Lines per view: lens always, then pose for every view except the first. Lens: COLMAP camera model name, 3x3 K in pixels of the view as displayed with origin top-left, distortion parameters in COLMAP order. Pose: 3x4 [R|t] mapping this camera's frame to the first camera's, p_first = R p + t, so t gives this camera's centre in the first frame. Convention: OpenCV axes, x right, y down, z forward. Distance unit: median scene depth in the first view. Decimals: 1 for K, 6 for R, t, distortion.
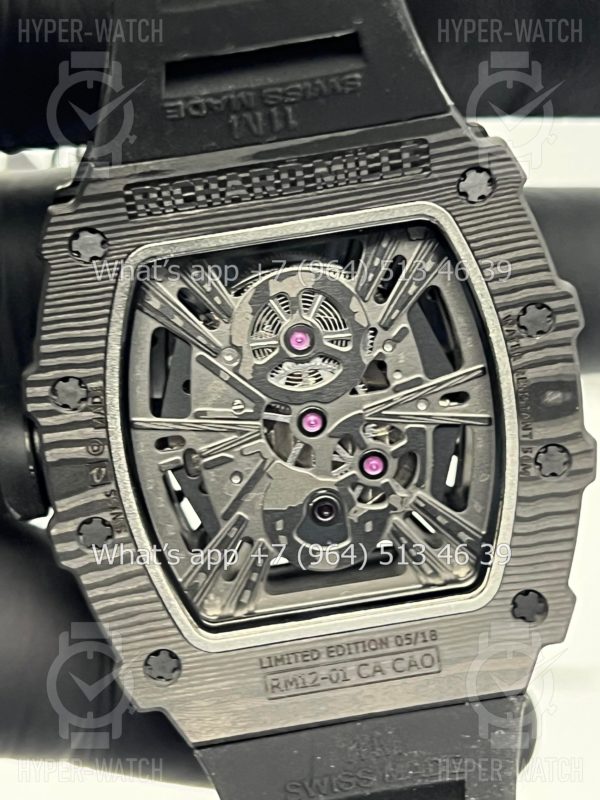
lens RADIAL K [[1893.1, 0, 300.0], [0, 1893.1, 400.0], [0, 0, 1]] dist [0.283417, -1.630119]
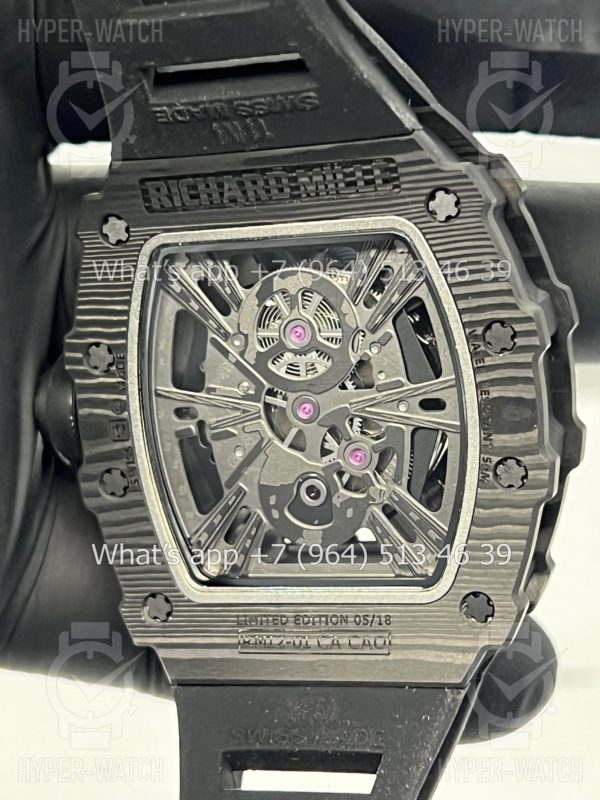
lens RADIAL K [[1893.1, 0, 300.0], [0, 1893.1, 400.0], [0, 0, 1]] dist [0.283417, -1.630119]
pose [[0.920457, 0.116559, -0.373060, 0.421310], [-0.131969, 0.991126, -0.015944, 0.024362], [0.367891, 0.063908, 0.927670, -0.026904]]
